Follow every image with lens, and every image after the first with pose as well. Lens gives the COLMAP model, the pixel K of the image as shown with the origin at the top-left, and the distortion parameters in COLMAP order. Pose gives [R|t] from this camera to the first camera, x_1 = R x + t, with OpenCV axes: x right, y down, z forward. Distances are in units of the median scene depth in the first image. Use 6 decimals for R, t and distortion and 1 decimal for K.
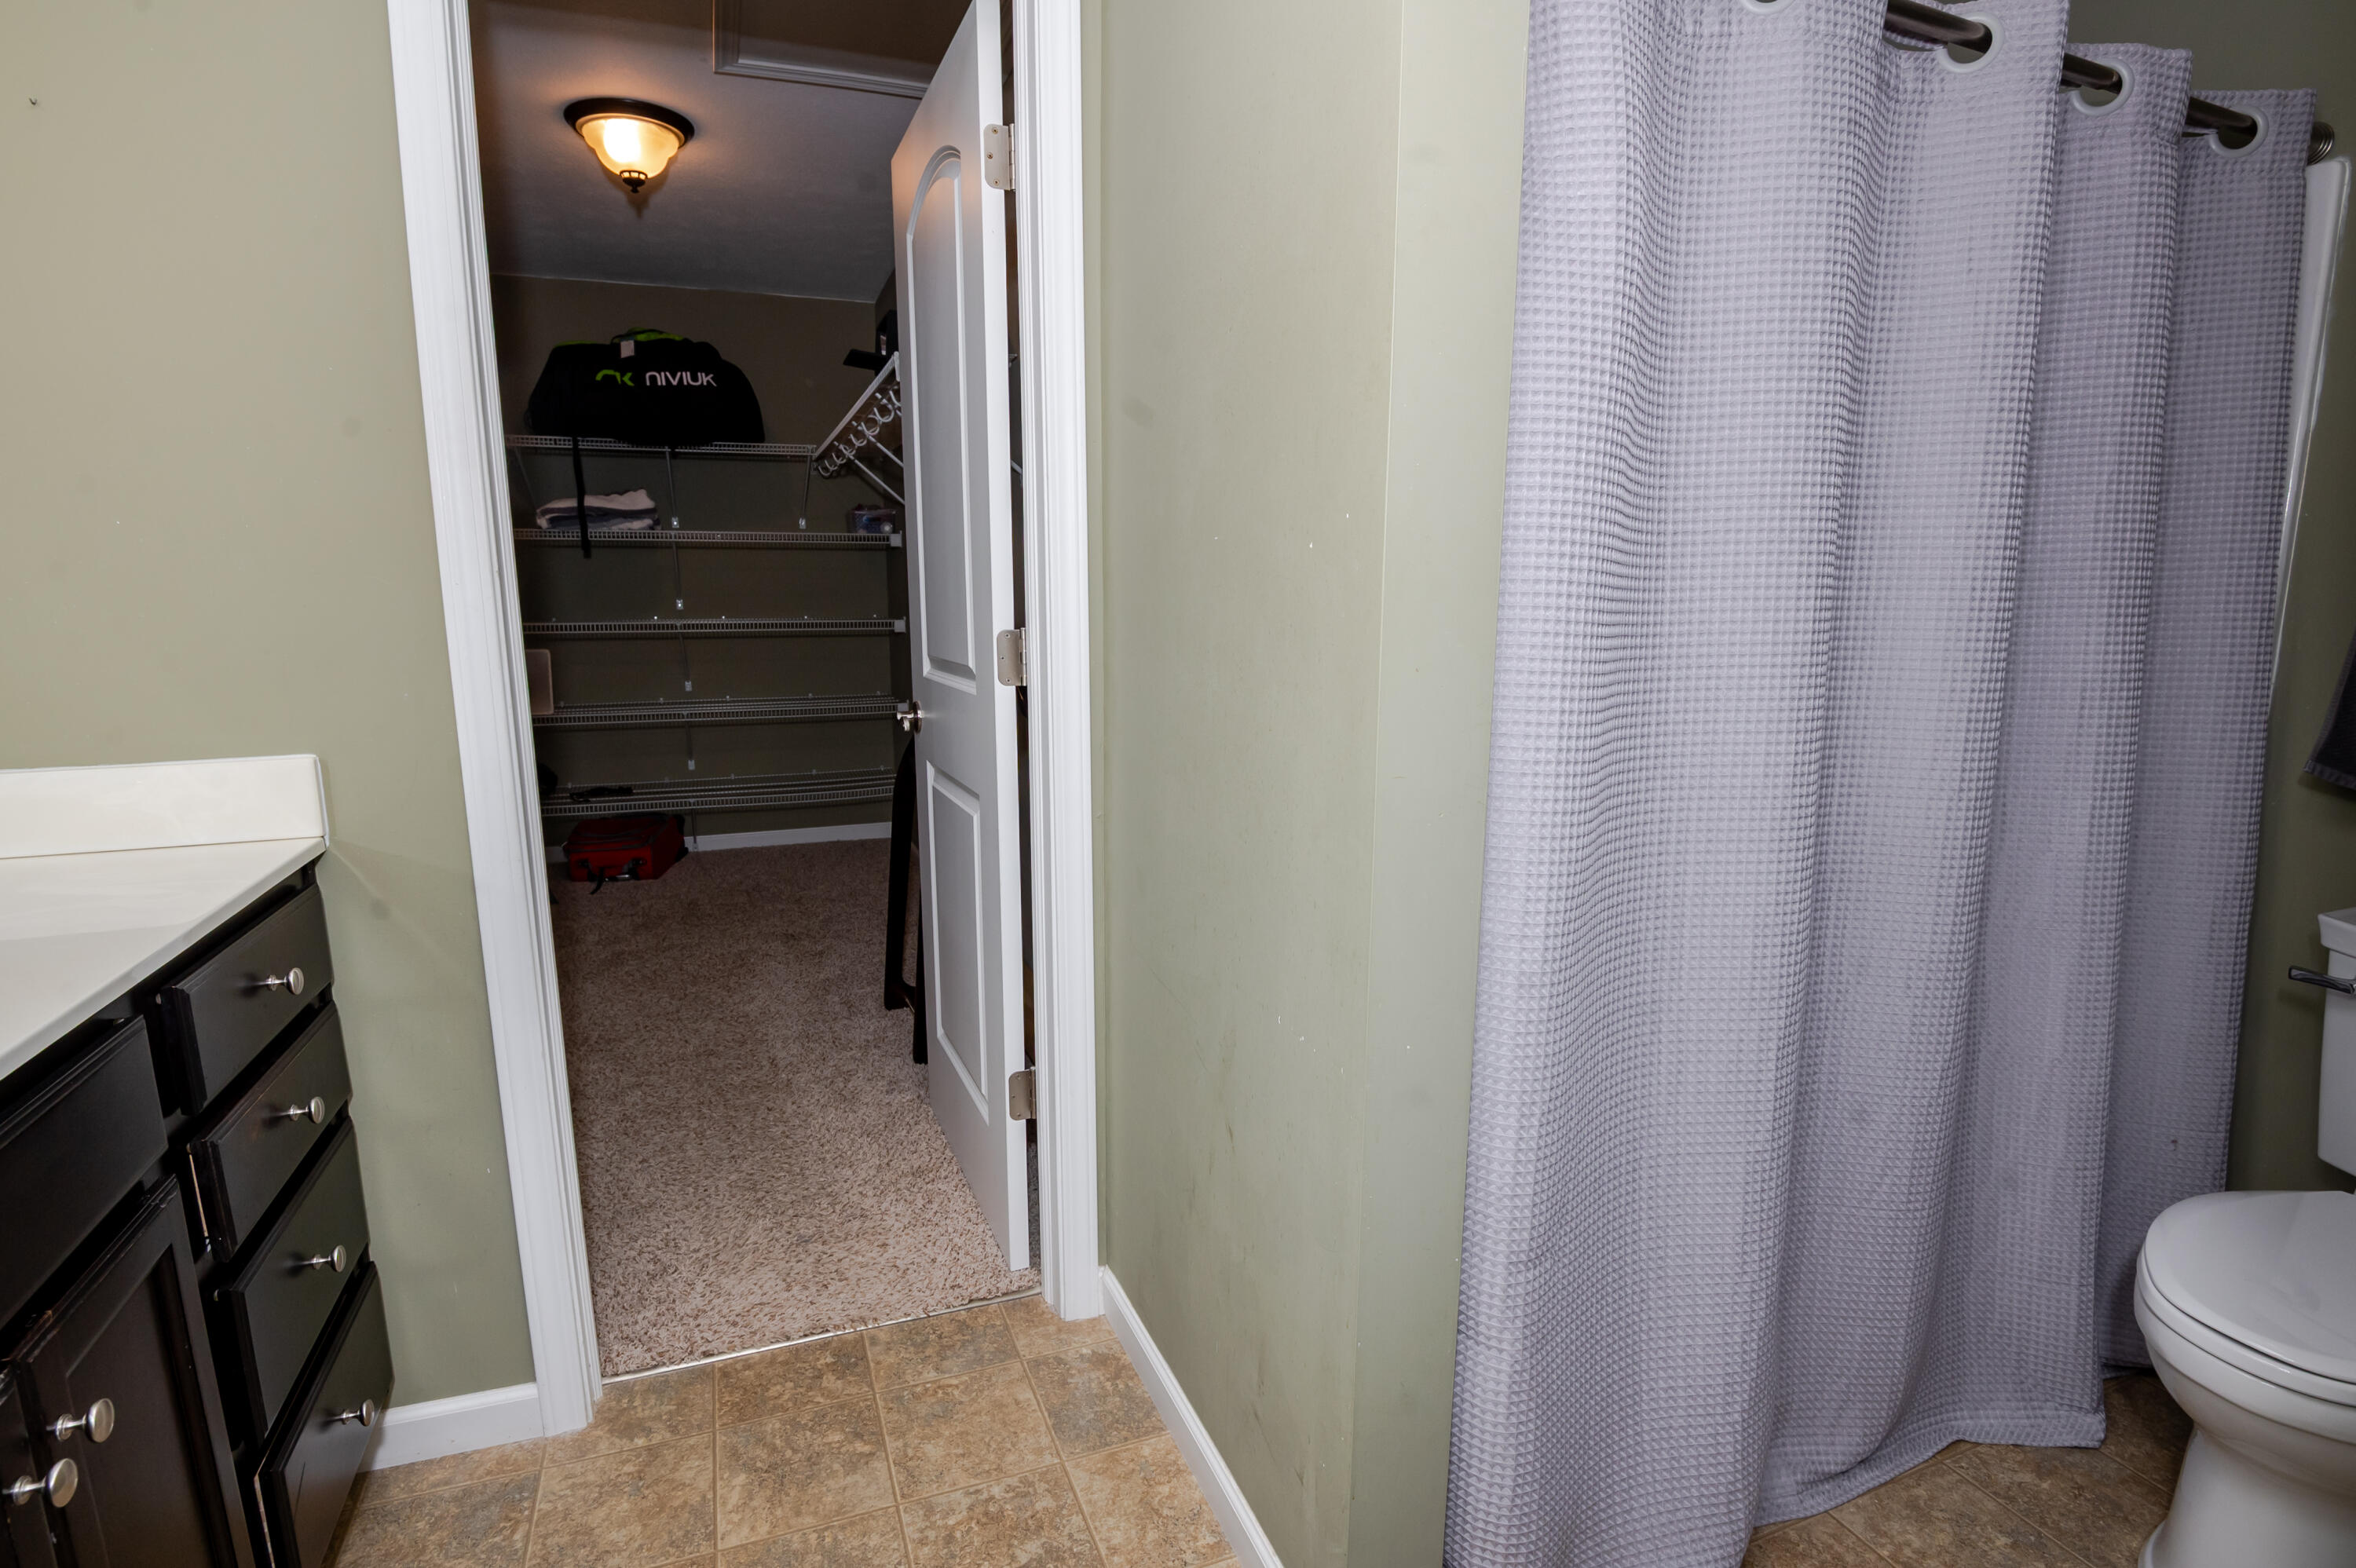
lens RADIAL K [[1222.2, 0, 1169.9], [0, 1222.2, 790.1], [0, 0, 1]] dist [-0.002800, -0.008634]
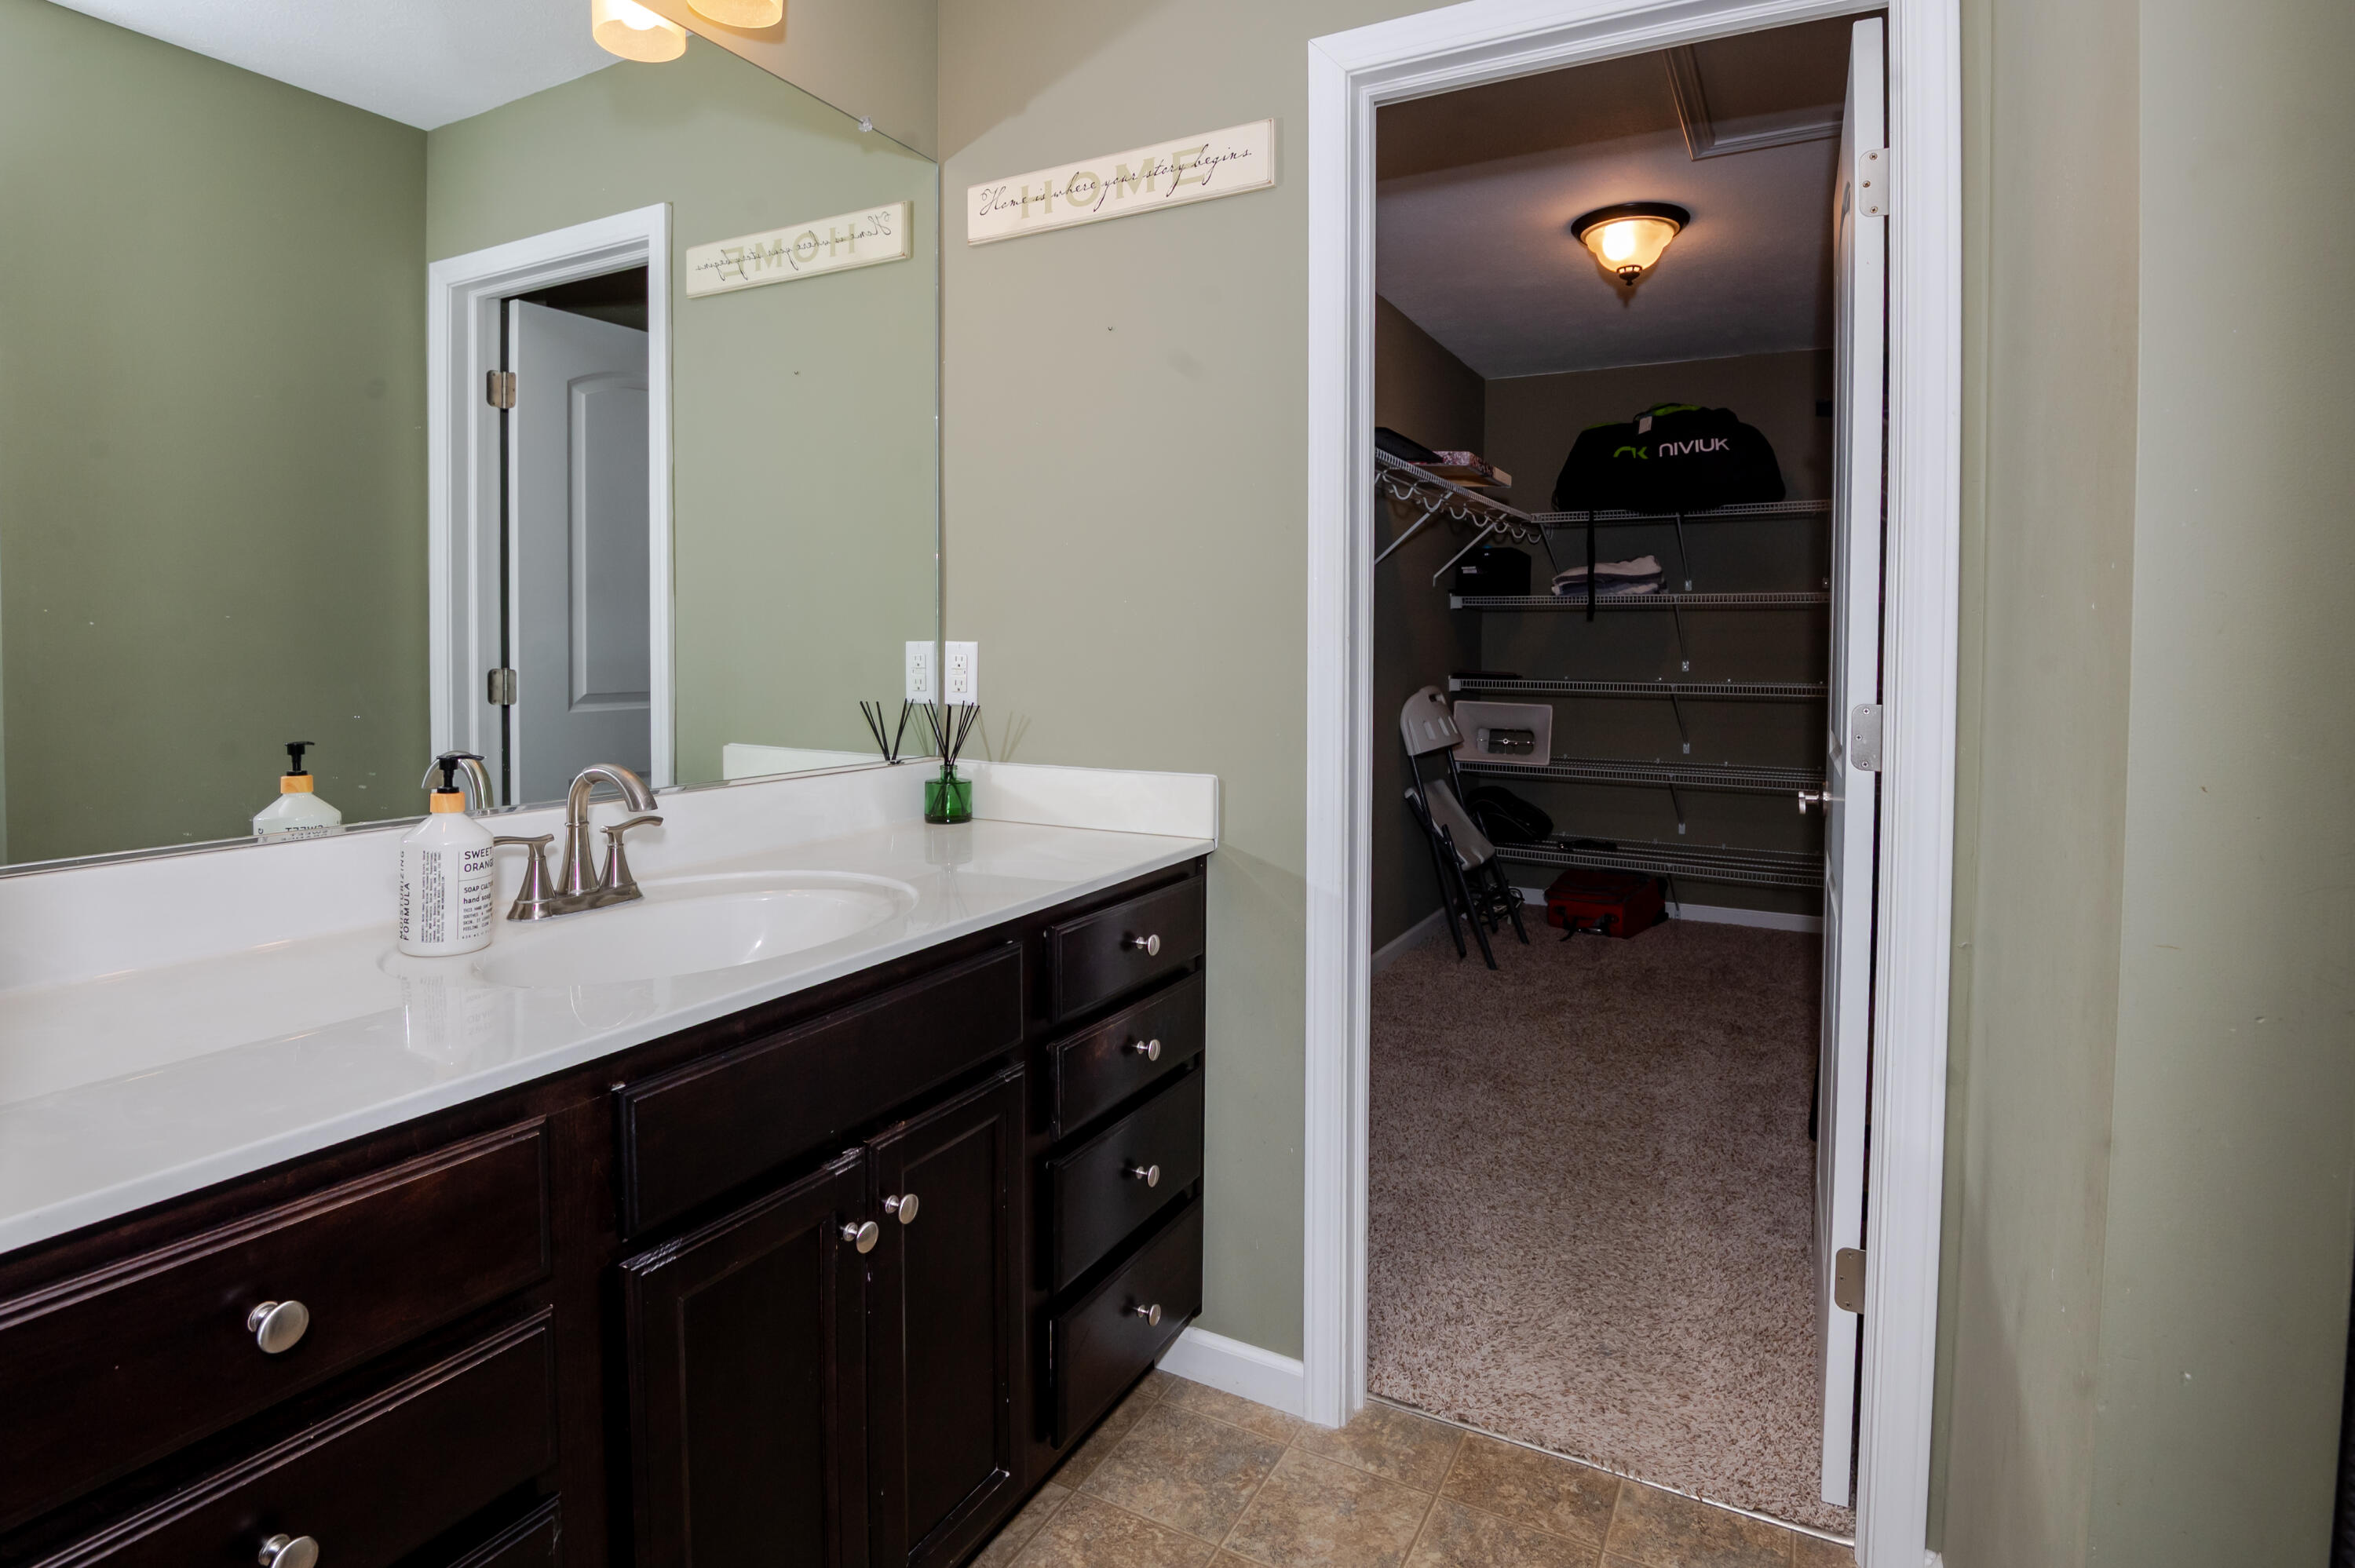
lens RADIAL K [[1221.7, 0, 1134.1], [0, 1221.7, 663.3], [0, 0, 1]] dist [-0.002800, -0.008634]
pose [[0.651554, 0.022778, -0.758260, 0.134922], [-0.137598, 0.986518, -0.088600, -0.011234], [0.746019, 0.162063, 0.645904, 0.052225]]
